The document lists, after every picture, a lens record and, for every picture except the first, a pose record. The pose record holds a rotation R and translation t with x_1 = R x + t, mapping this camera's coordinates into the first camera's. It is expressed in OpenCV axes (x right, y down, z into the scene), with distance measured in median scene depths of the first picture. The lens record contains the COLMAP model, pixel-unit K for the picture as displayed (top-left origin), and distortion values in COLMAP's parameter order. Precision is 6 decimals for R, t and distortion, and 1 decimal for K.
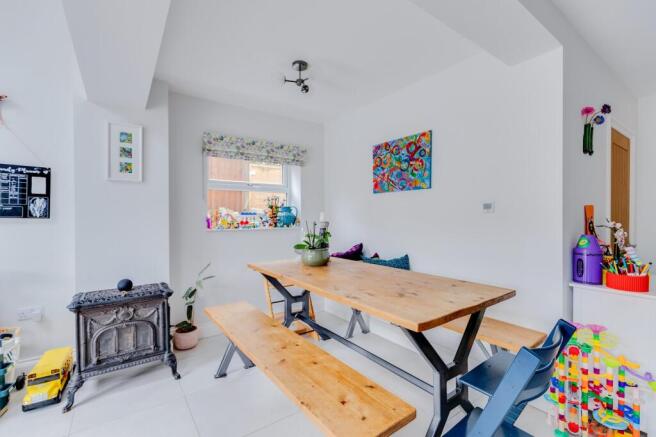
lens RADIAL K [[288.8, 0, 327.9], [0, 288.8, 217.7], [0, 0, 1]] dist [0.002099, -0.000235]
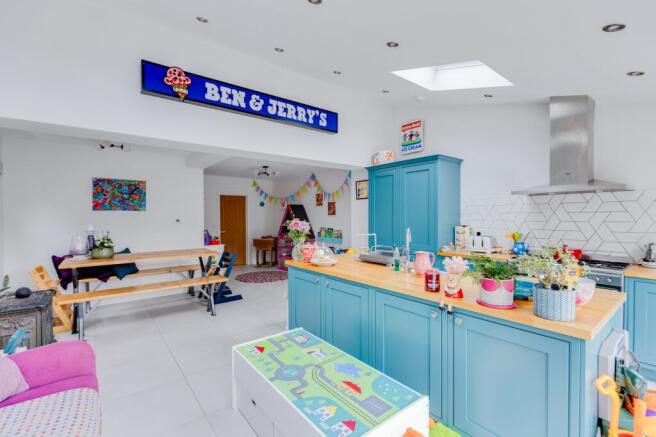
lens RADIAL K [[288.8, 0, 327.7], [0, 288.8, 217.6], [0, 0, 1]] dist [0.002099, -0.000235]
pose [[-0.041416, -0.010262, 0.999089, -1.475396], [0.012518, 0.999863, 0.010789, -0.053987], [-0.999064, 0.012953, -0.041282, -0.132107]]
